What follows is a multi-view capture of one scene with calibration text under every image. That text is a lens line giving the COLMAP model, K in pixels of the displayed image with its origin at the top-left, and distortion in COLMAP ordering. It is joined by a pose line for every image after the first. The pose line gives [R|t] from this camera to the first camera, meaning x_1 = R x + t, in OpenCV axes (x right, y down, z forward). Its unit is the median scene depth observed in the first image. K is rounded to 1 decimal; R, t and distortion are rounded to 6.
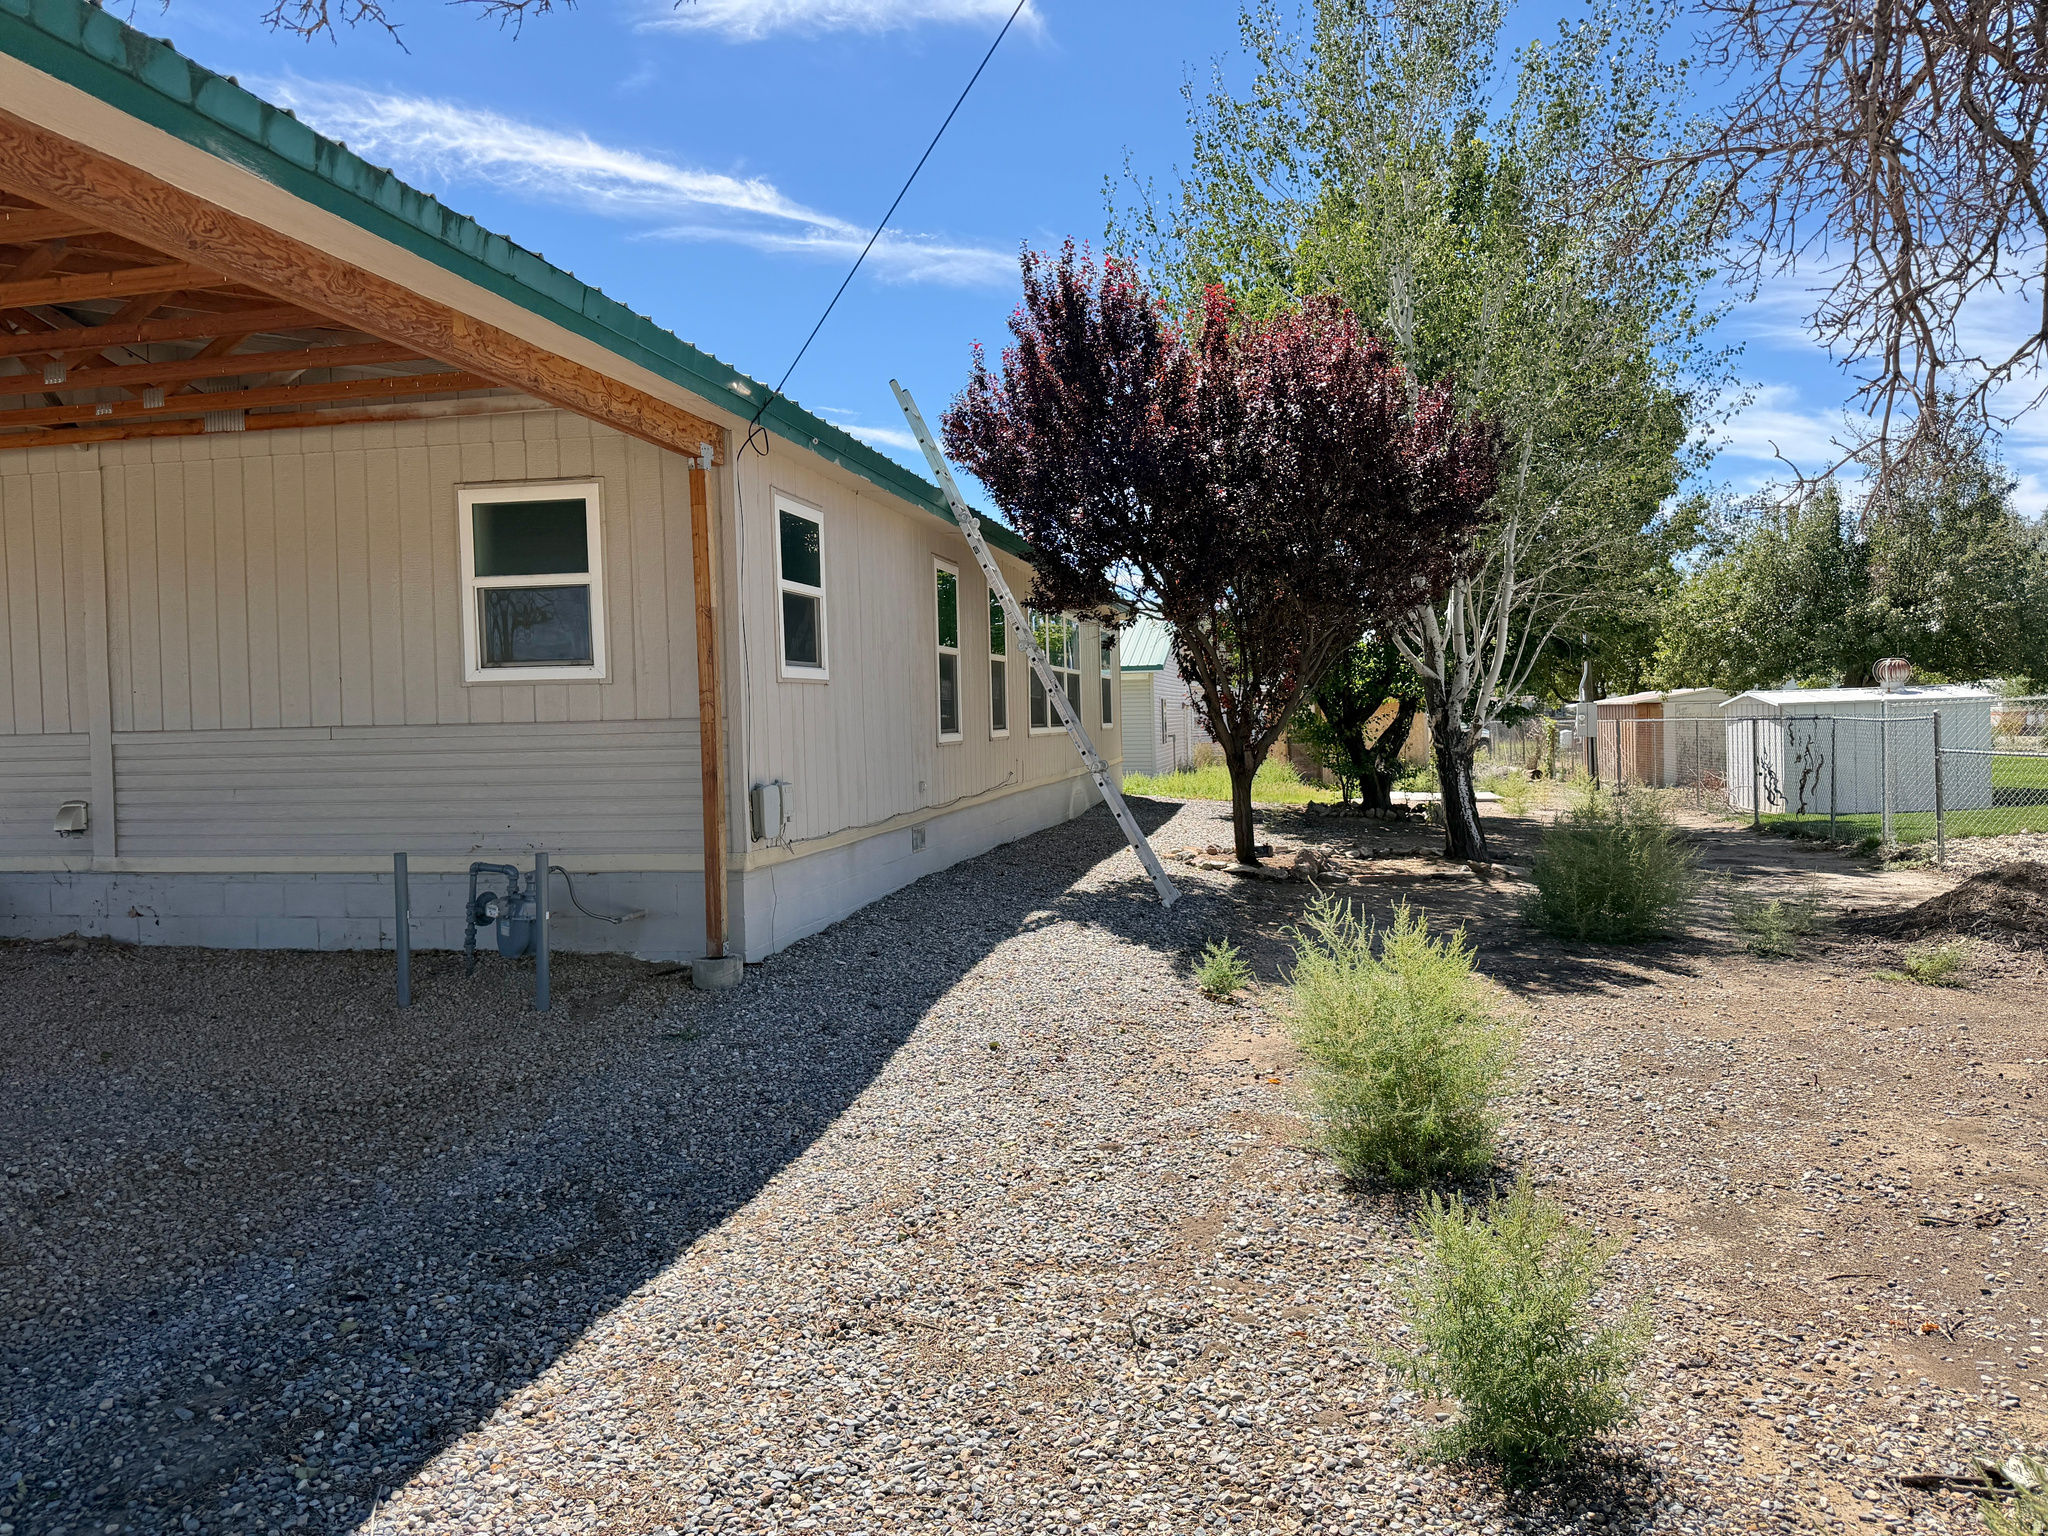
lens RADIAL K [[1473.5, 0, 1064.3], [0, 1473.5, 748.4], [0, 0, 1]] dist [0.029794, -0.054234]
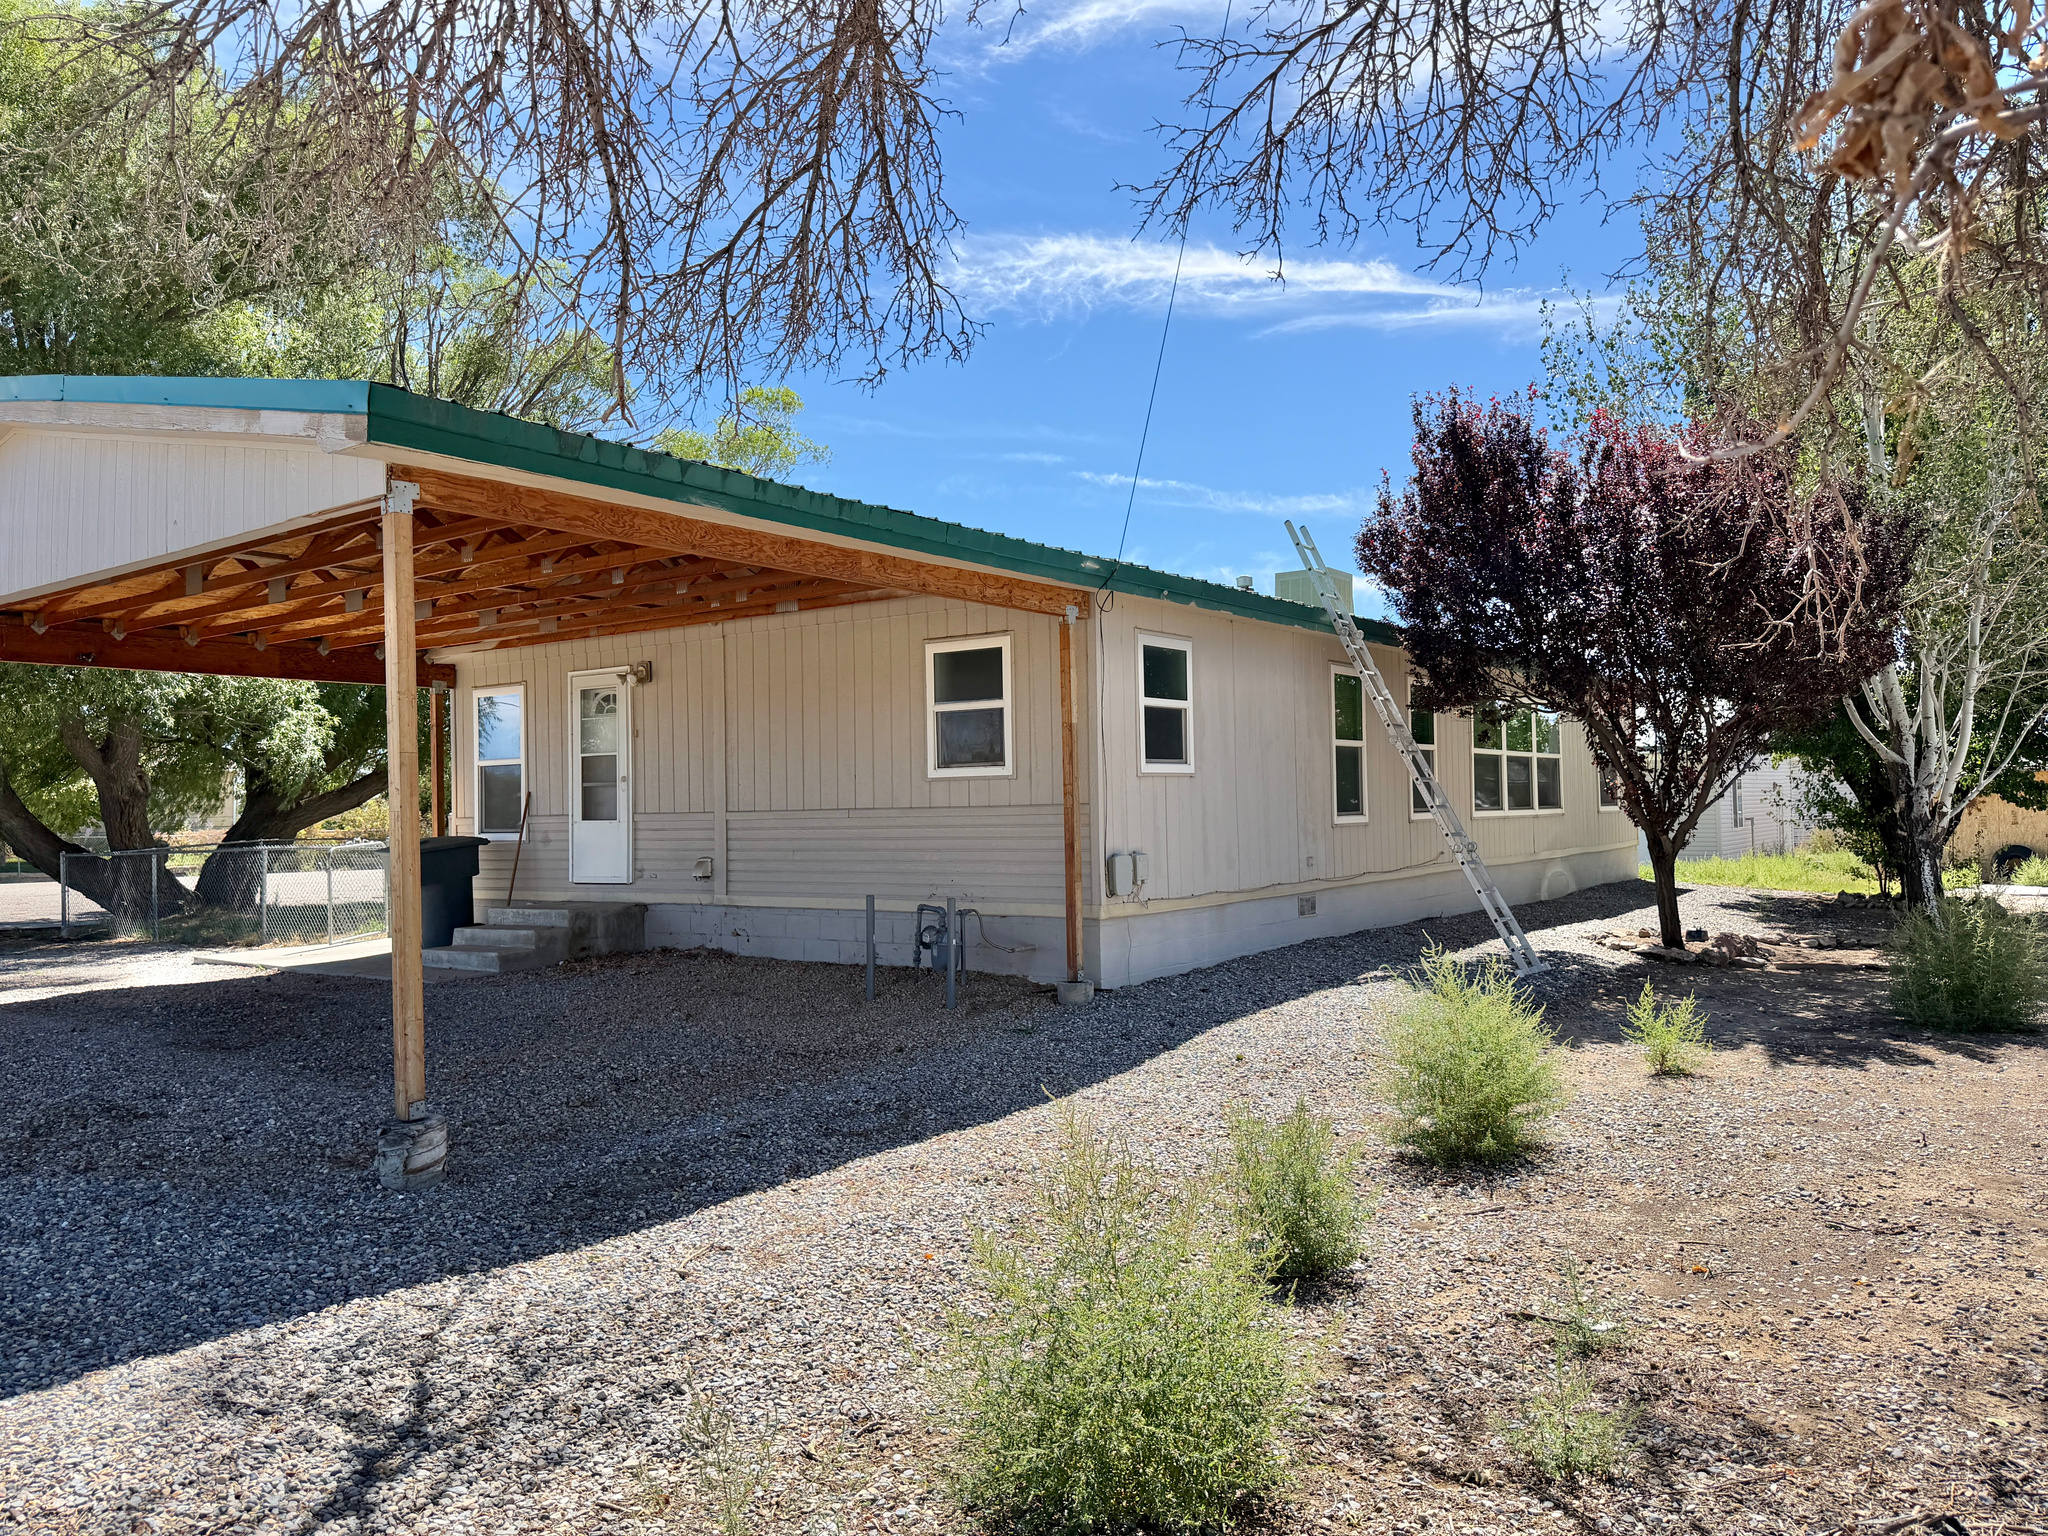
lens RADIAL K [[1473.5, 0, 1038.7], [0, 1473.5, 767.9], [0, 0, 1]] dist [0.029794, -0.054234]
pose [[0.909224, -0.003279, -0.416295, 0.276239], [-0.012320, 0.999319, -0.034778, -0.006560], [0.416125, 0.036750, 0.908564, -0.231589]]
